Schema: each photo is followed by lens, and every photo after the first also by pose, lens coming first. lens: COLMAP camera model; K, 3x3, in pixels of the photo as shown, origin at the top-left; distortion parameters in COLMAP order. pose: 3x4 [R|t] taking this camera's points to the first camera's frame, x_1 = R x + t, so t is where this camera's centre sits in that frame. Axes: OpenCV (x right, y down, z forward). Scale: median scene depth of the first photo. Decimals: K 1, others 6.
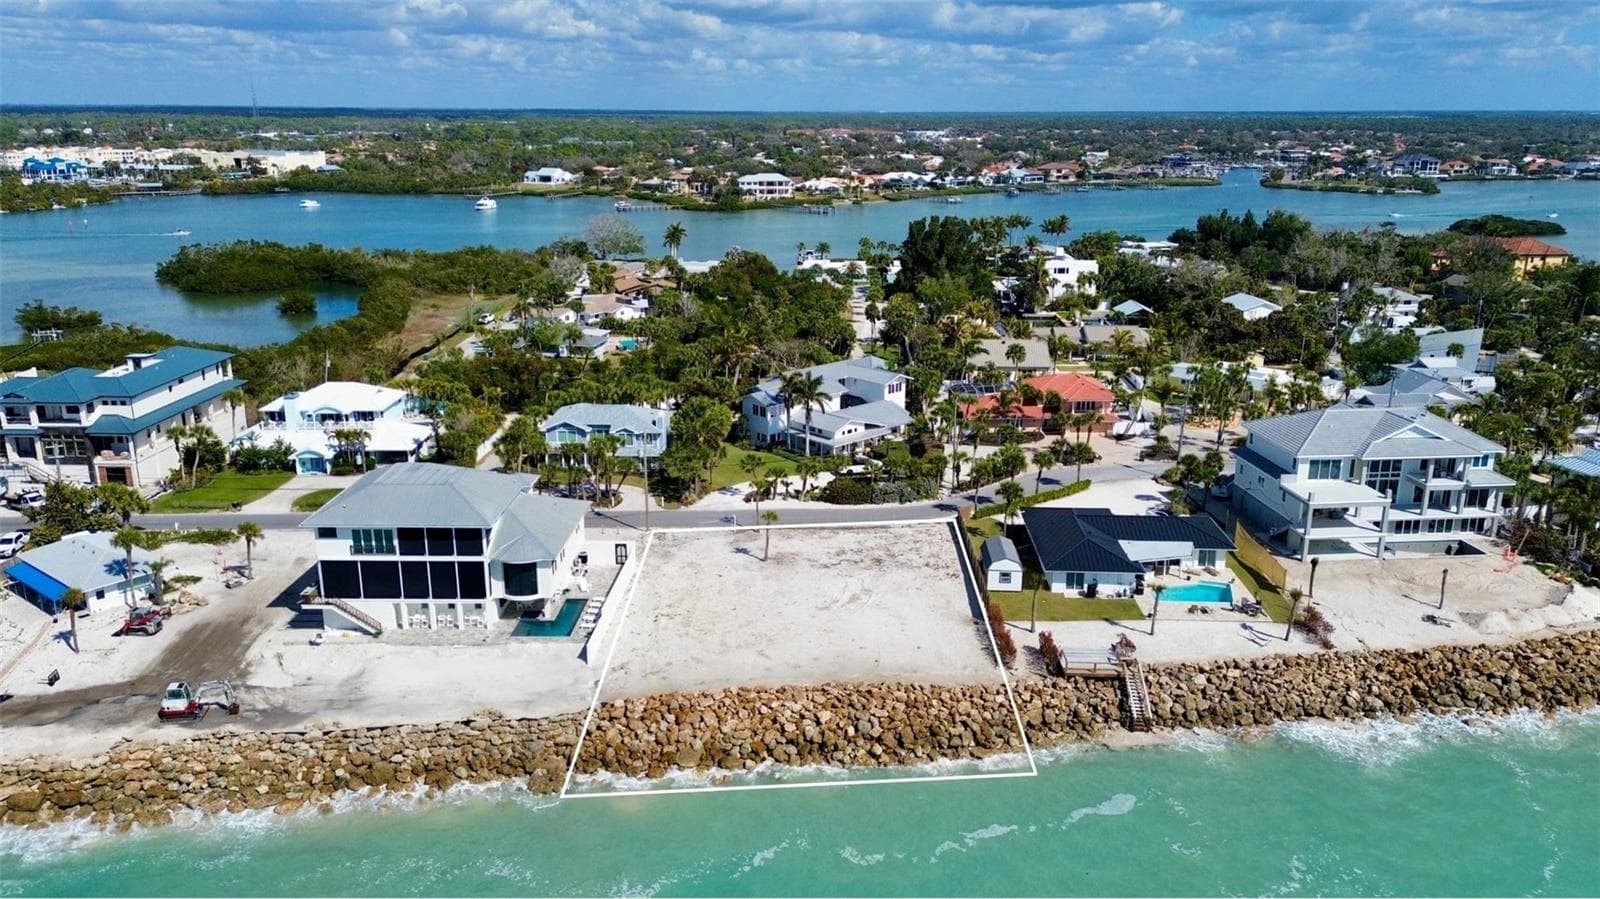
lens RADIAL K [[1123.2, 0, 800.0], [0, 1123.2, 449.5], [0, 0, 1]] dist [0.082364, -0.097573]
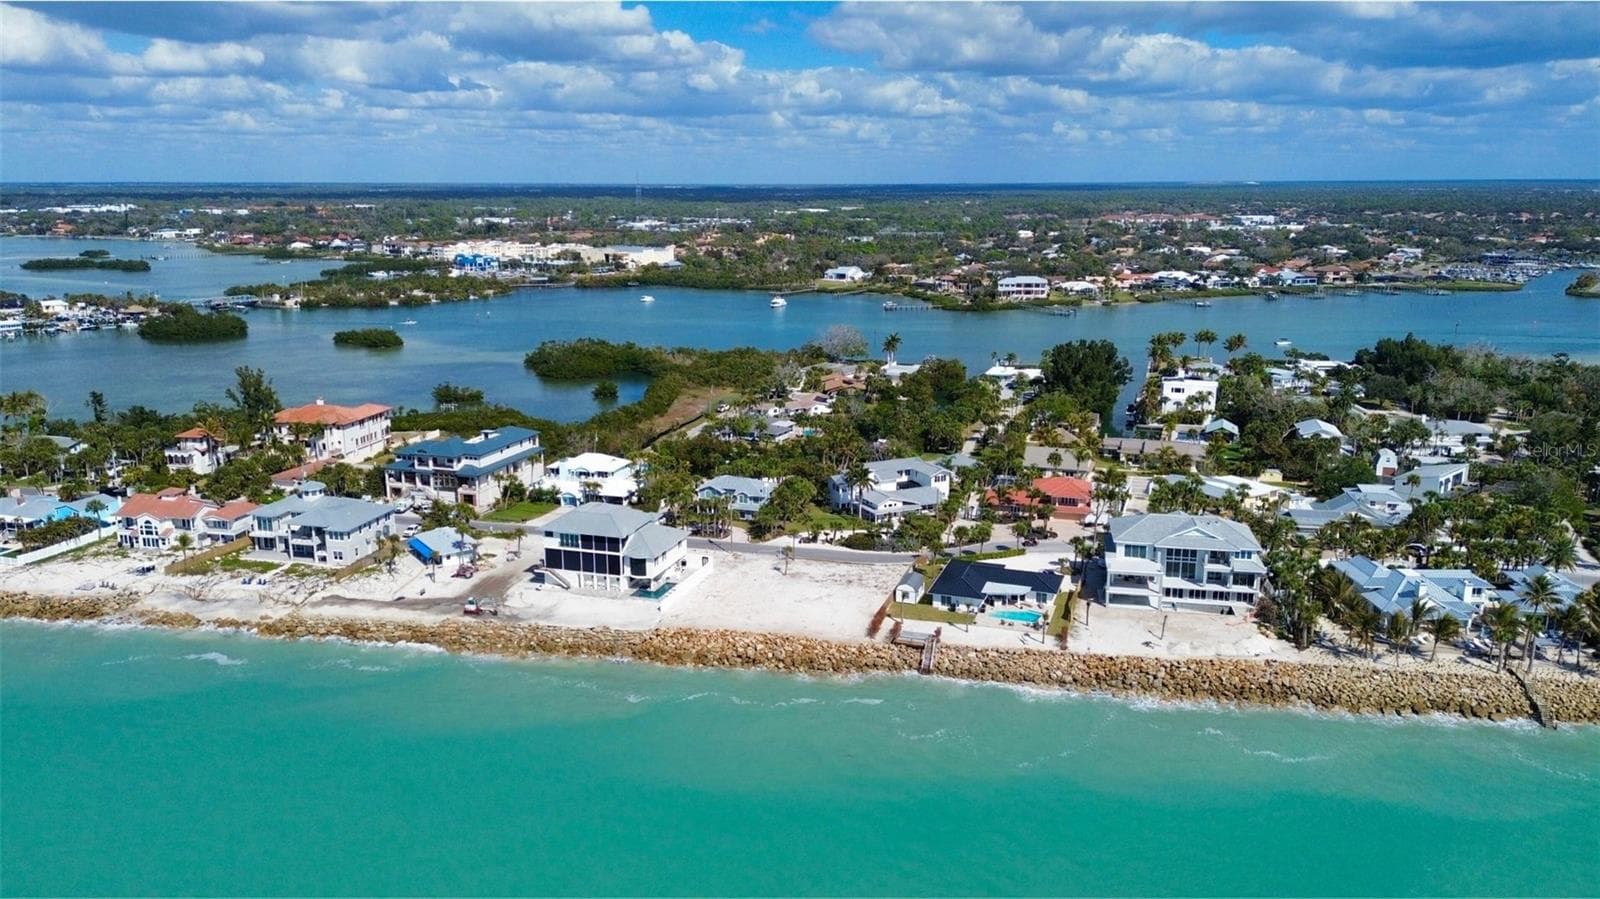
lens RADIAL K [[1123.2, 0, 800.0], [0, 1123.2, 449.5], [0, 0, 1]] dist [0.082364, -0.097573]
pose [[0.956370, 0.060892, -0.285741, 0.392762], [-0.078139, 0.995721, -0.049339, -0.007571], [0.281514, 0.069514, 0.957036, -0.543602]]
